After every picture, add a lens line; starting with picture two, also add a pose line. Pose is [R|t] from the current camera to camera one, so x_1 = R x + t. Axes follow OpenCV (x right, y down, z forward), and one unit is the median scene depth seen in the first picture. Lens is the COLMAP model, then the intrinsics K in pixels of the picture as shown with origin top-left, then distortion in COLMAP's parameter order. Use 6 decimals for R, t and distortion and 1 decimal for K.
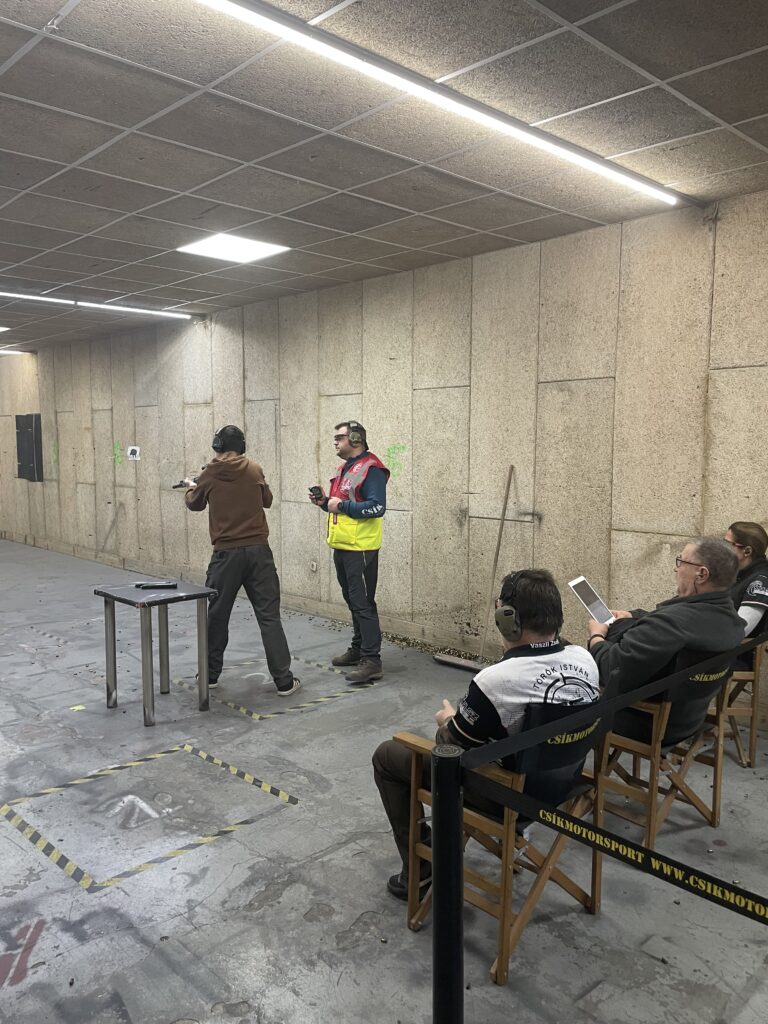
lens RADIAL K [[772.6, 0, 389.9], [0, 772.6, 504.9], [0, 0, 1]] dist [0.094797, -0.118726]
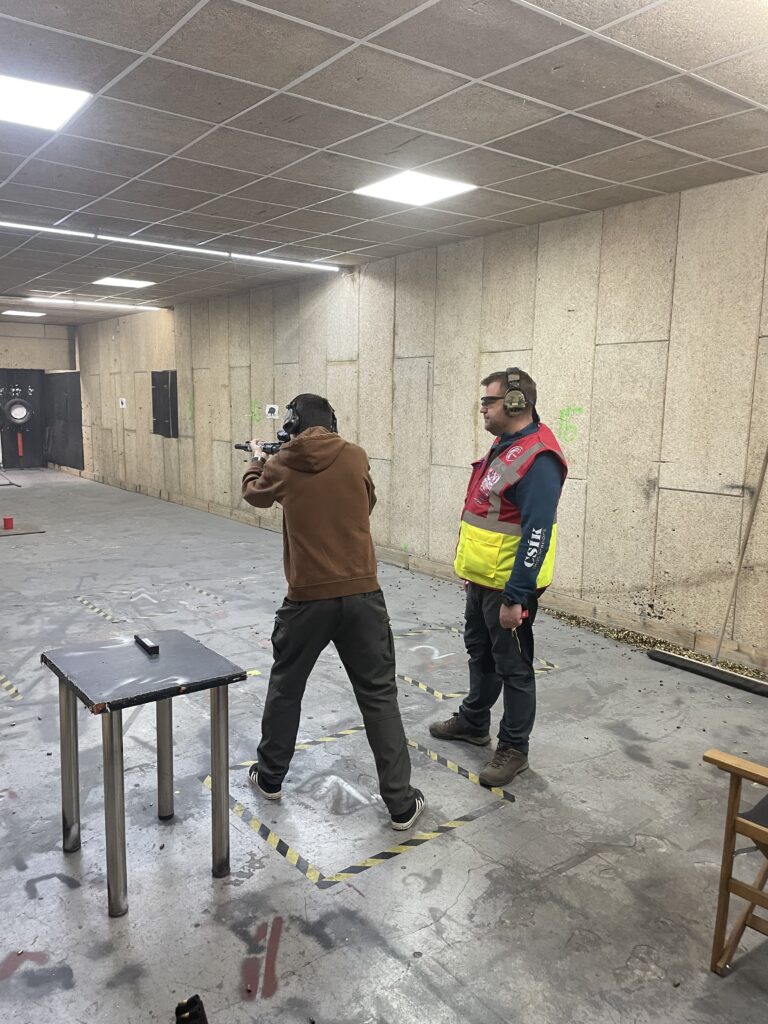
lens RADIAL K [[772.6, 0, 381.7], [0, 772.6, 510.9], [0, 0, 1]] dist [0.094797, -0.118726]
pose [[0.991560, 0.033107, -0.125354, -0.134415], [-0.025866, 0.997925, 0.058959, -0.004073], [0.127046, -0.055219, 0.990359, 0.077003]]
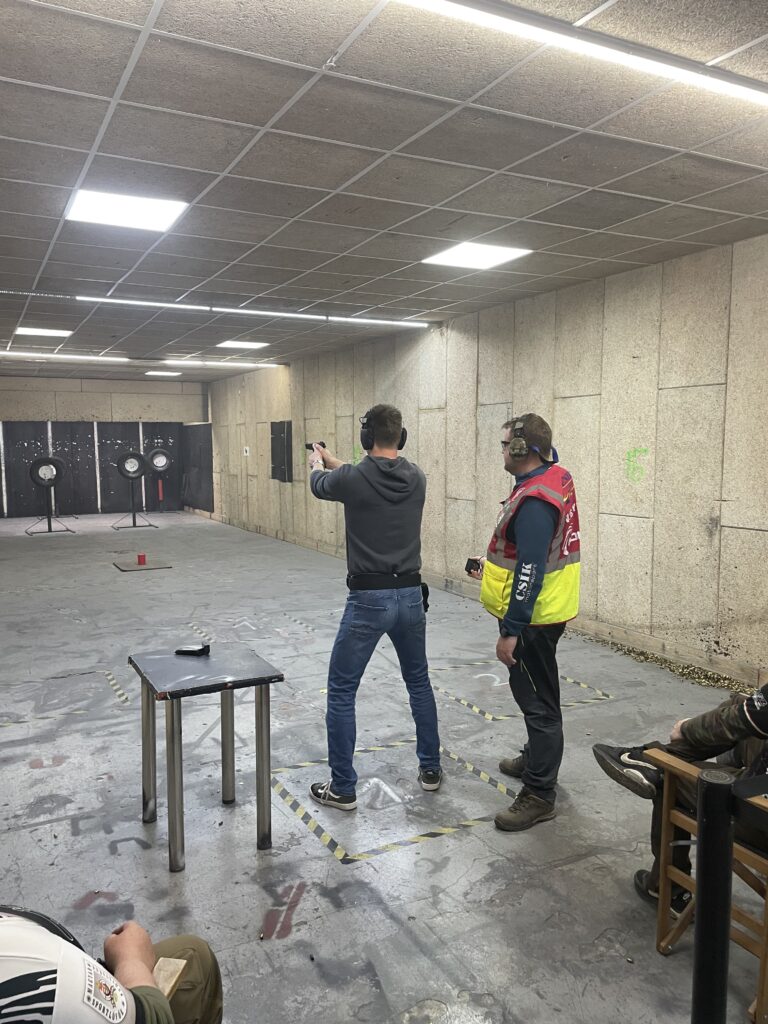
lens RADIAL K [[772.6, 0, 382.0], [0, 772.6, 512.2], [0, 0, 1]] dist [0.094797, -0.118726]
pose [[0.957127, 0.023444, -0.288720, -0.019286], [-0.021588, 0.999721, 0.009611, -0.001803], [0.288865, -0.002966, 0.957365, -0.010755]]
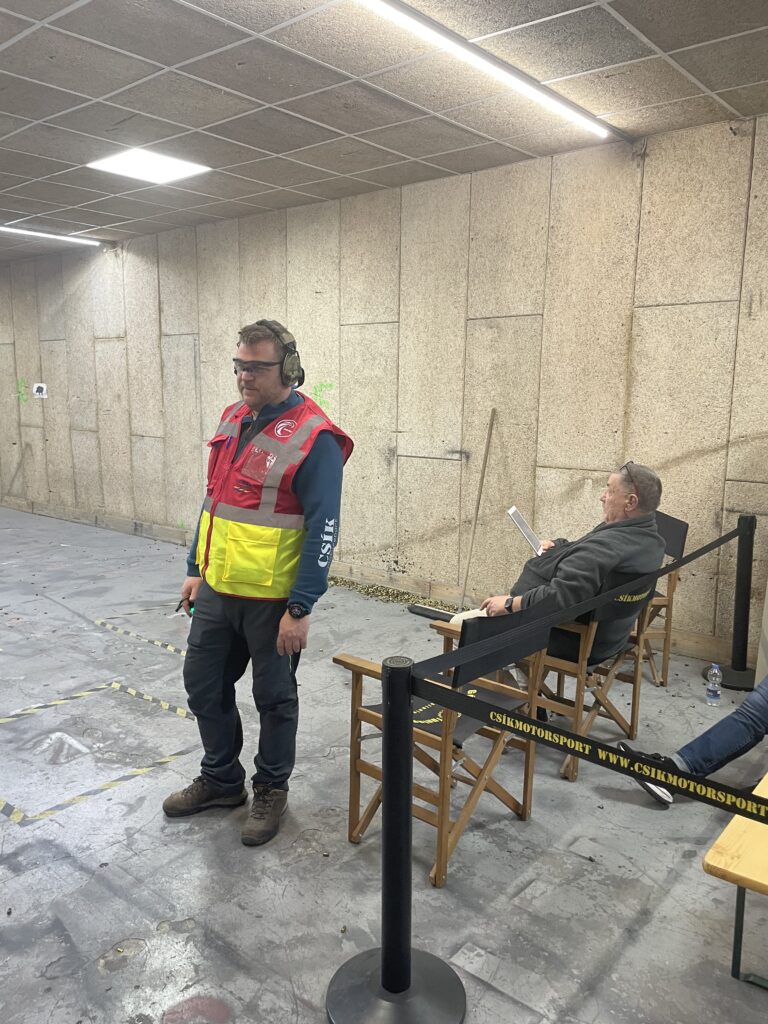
lens RADIAL K [[772.6, 0, 389.9], [0, 772.6, 508.3], [0, 0, 1]] dist [0.094797, -0.118726]
pose [[0.994345, -0.004661, 0.106097, -0.018020], [-0.002754, 0.997569, 0.069633, 0.018335], [-0.106164, -0.069531, 0.991915, 0.004716]]
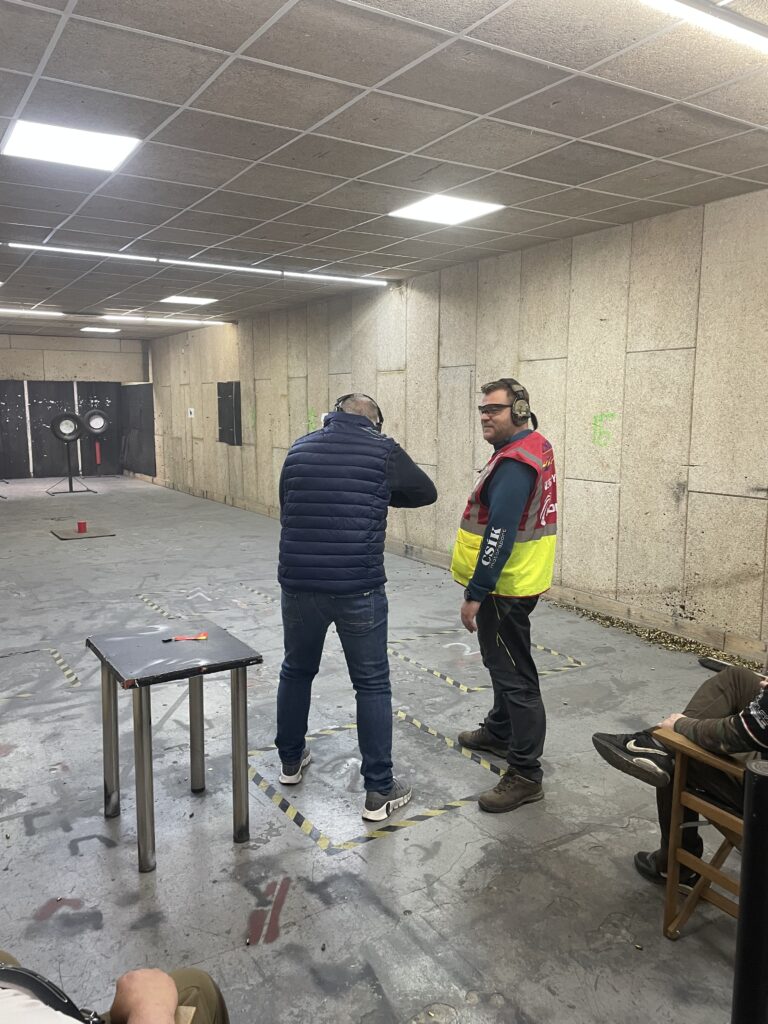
lens RADIAL K [[772.6, 0, 395.2], [0, 772.6, 500.1], [0, 0, 1]] dist [0.094797, -0.118726]
pose [[0.979369, 0.027965, -0.200138, -0.068593], [-0.020423, 0.999005, 0.039648, -0.004686], [0.201047, -0.034743, 0.978965, 0.025781]]
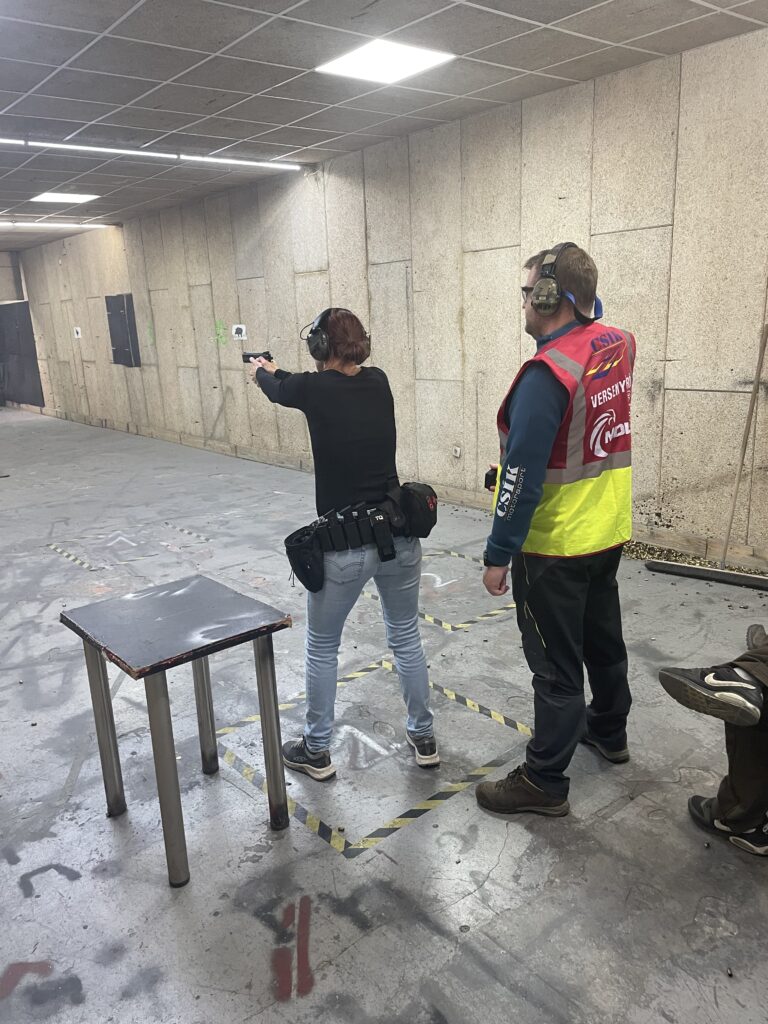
lens RADIAL K [[772.6, 0, 383.4], [0, 772.6, 507.6], [0, 0, 1]] dist [0.094797, -0.118726]
pose [[0.995571, -0.021584, -0.091506, -0.166382], [0.036168, 0.986316, 0.160850, -0.006737], [0.086783, -0.163447, 0.982728, 0.154482]]
